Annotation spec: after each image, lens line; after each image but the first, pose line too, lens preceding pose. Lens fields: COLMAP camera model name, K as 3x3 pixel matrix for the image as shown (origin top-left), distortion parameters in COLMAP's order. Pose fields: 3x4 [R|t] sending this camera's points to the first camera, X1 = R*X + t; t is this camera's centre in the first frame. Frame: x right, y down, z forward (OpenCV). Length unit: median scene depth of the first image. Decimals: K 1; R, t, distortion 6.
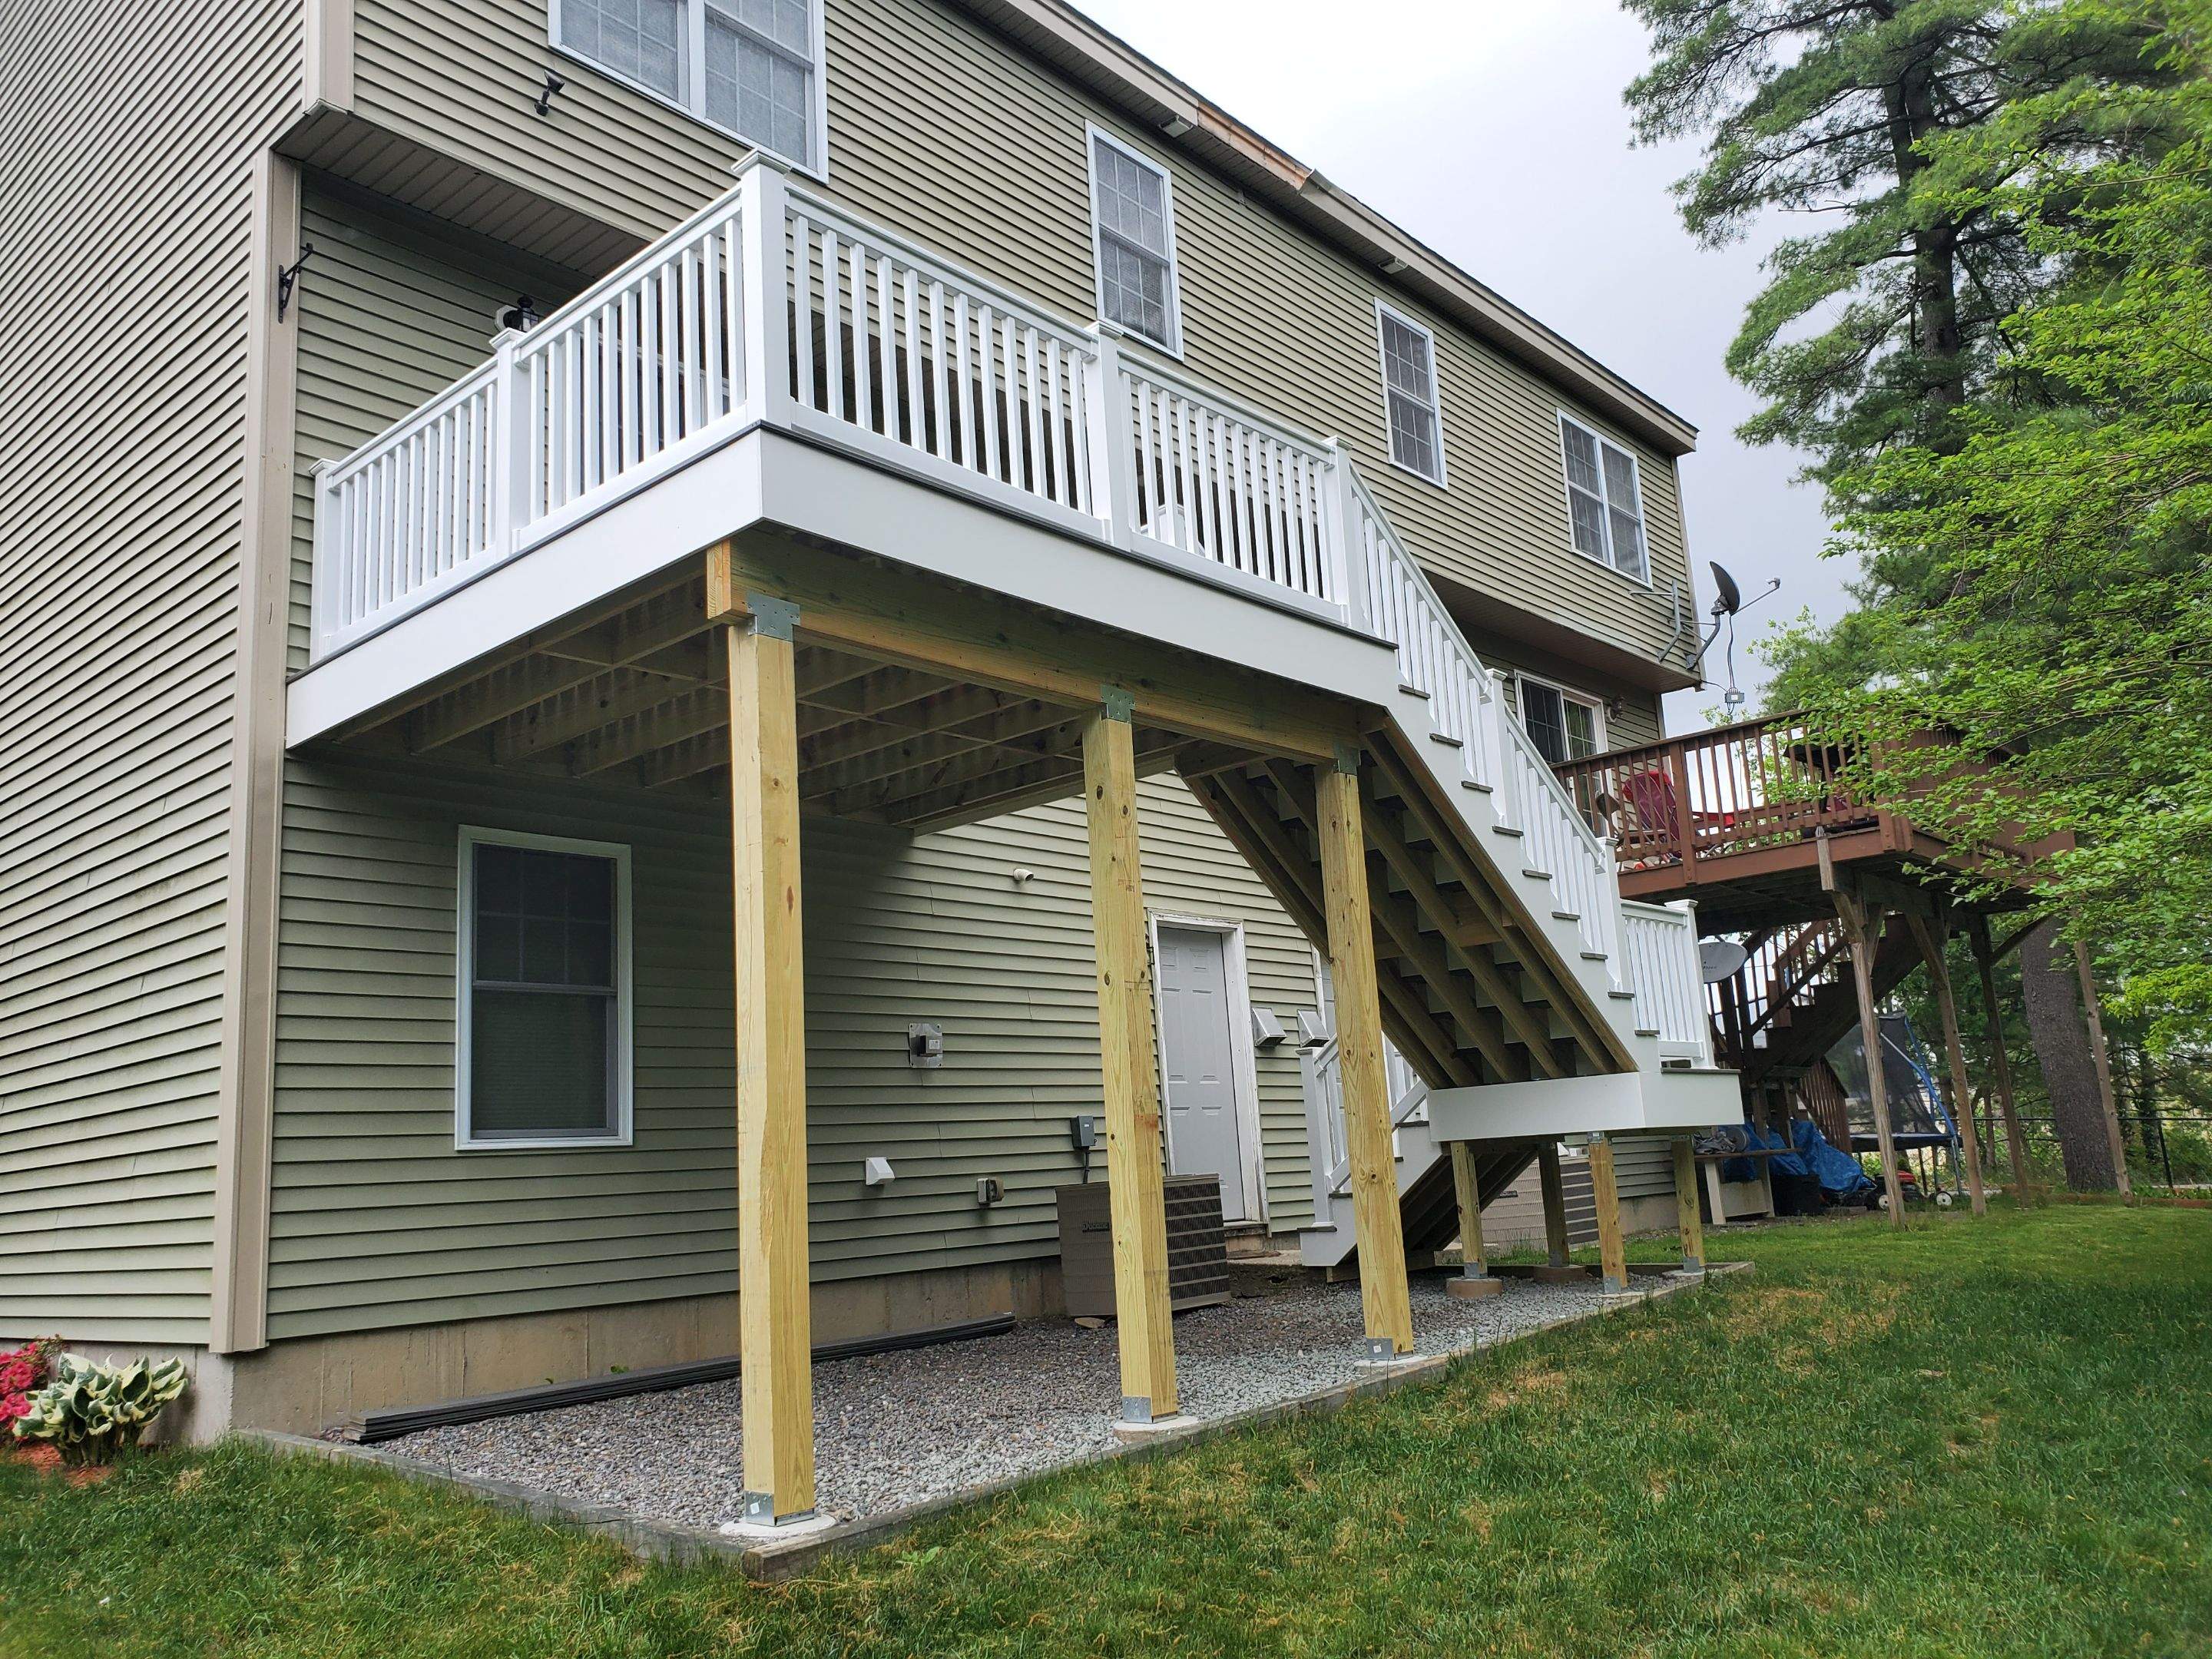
lens RADIAL K [[1726.0, 0, 1093.8], [0, 1726.0, 828.4], [0, 0, 1]] dist [-0.003364, -0.000925]
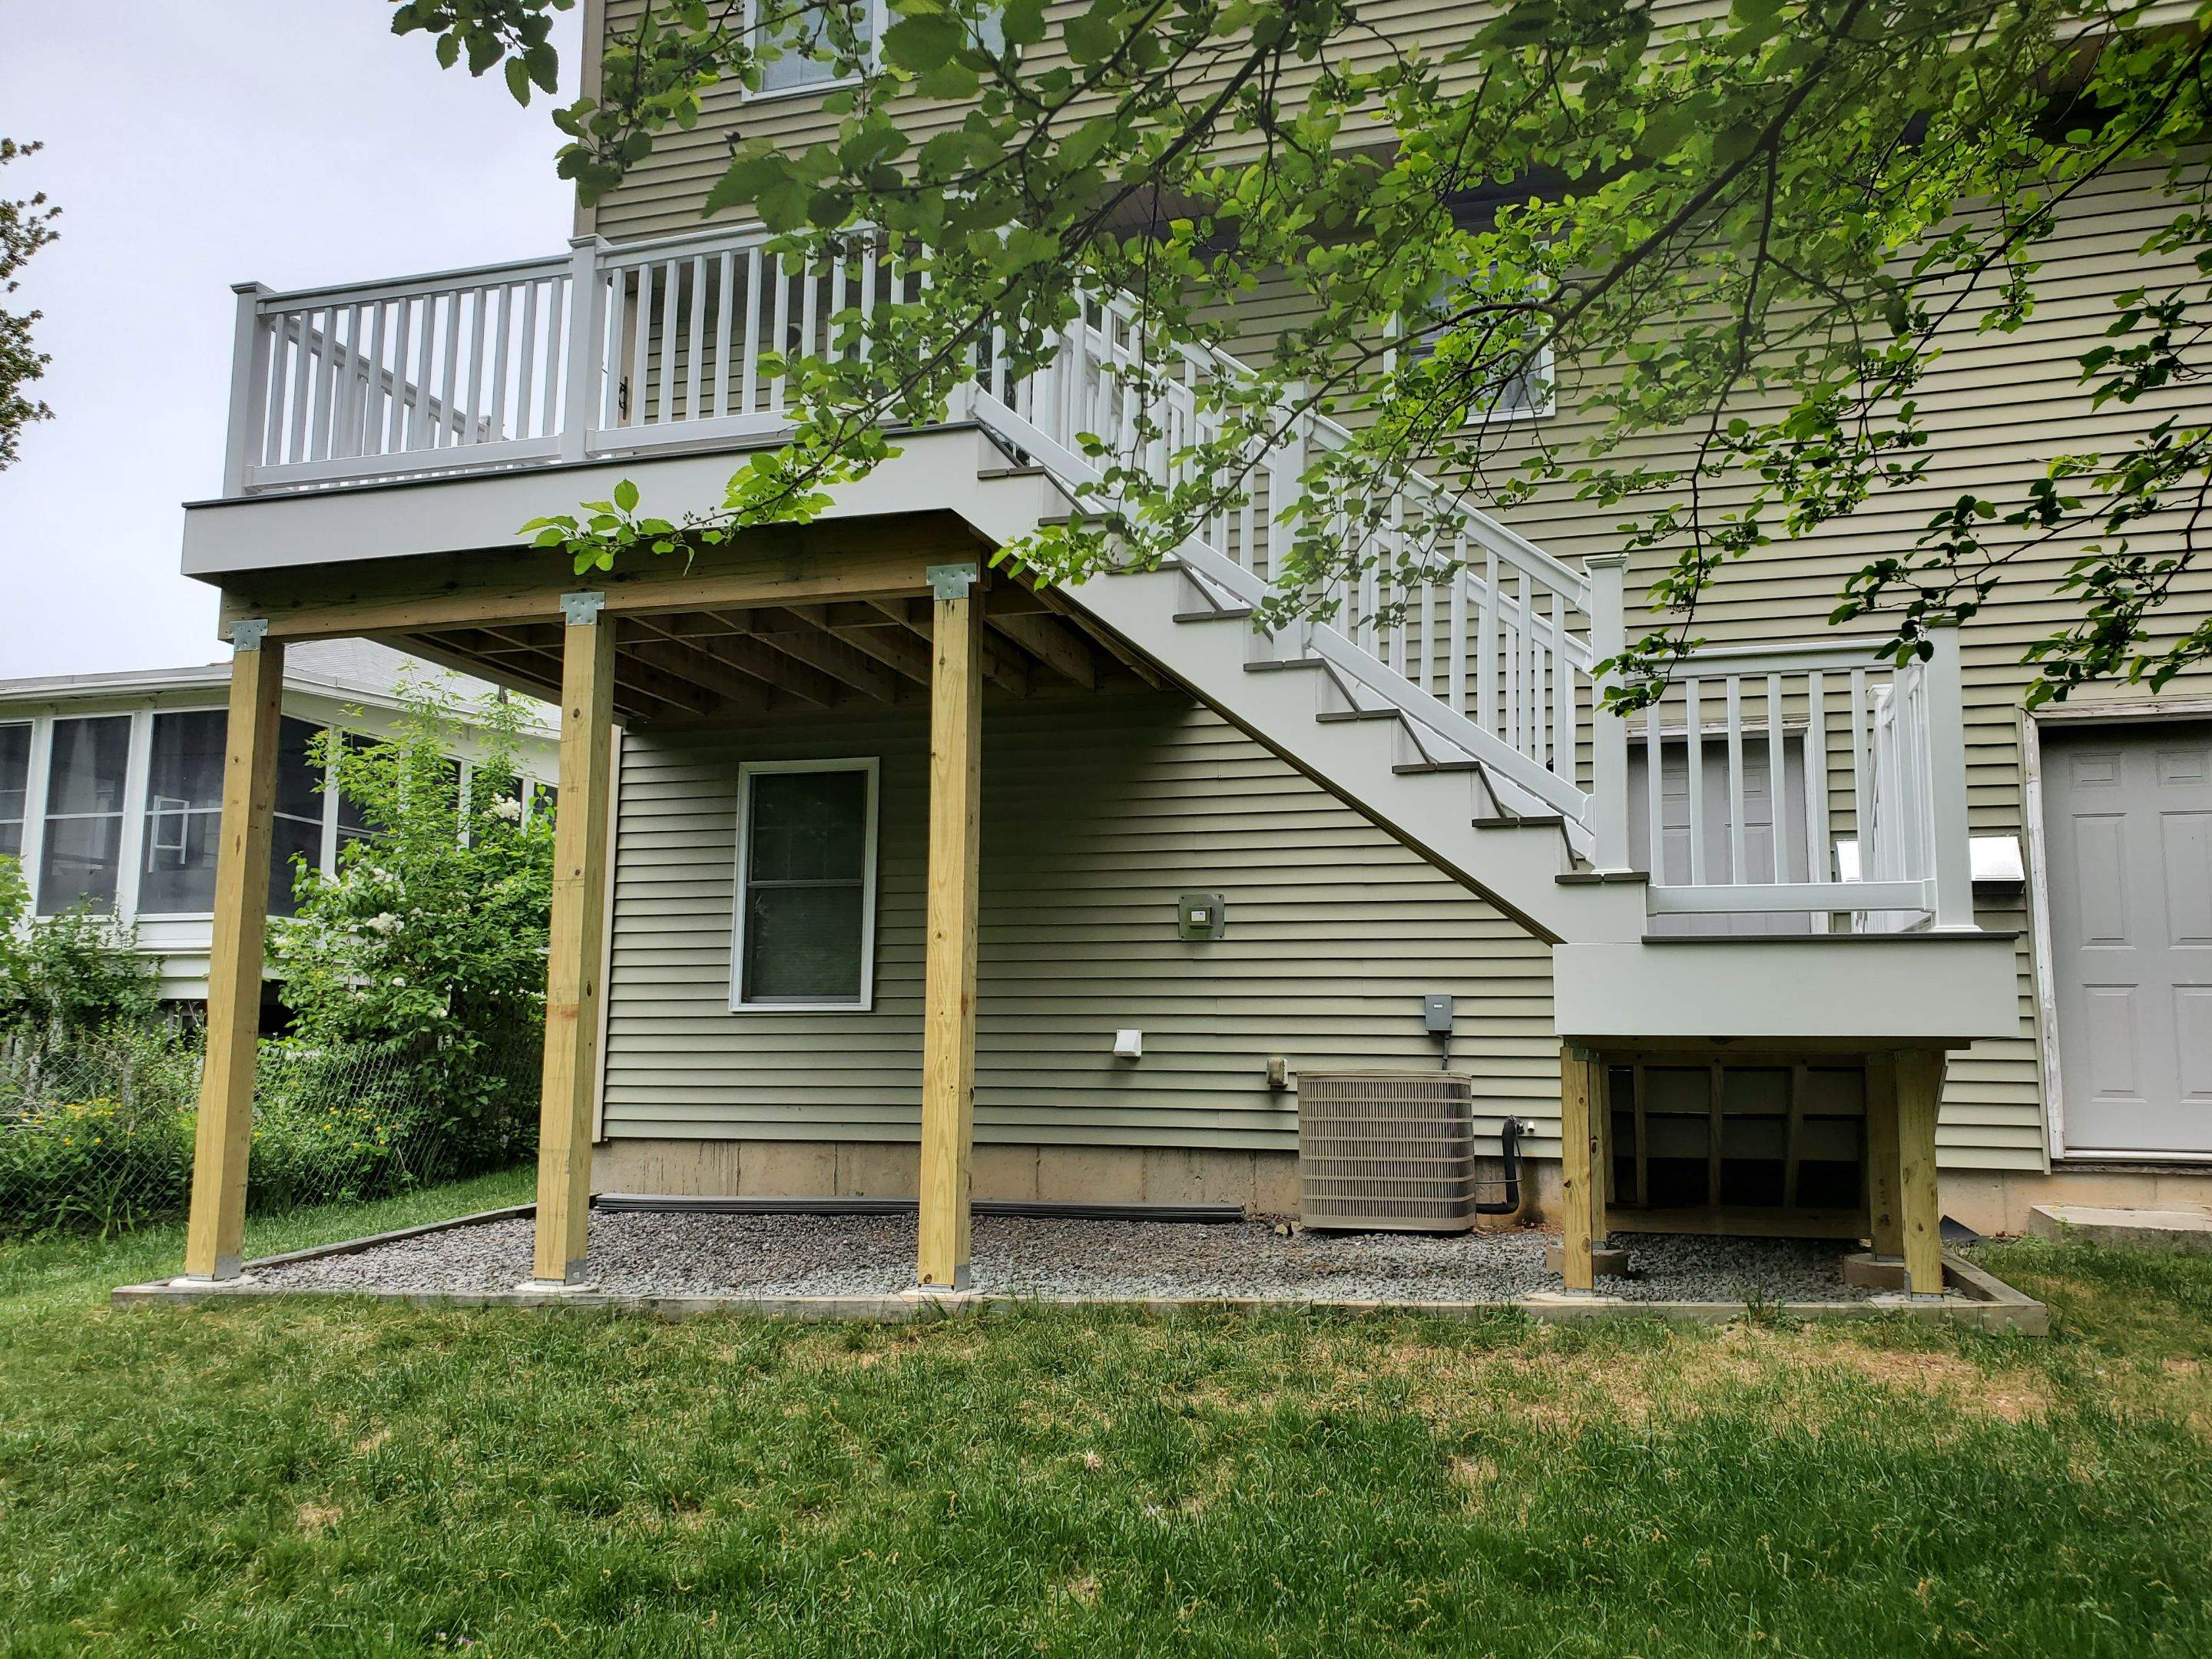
lens RADIAL K [[1722.7, 0, 1106.8], [0, 1722.7, 834.2], [0, 0, 1]] dist [-0.000999, -0.004294]
pose [[0.440364, -0.062018, -0.895675, 0.868951], [0.145848, 0.989302, 0.003206, 0.083436], [0.885894, -0.132044, 0.444698, 0.635514]]
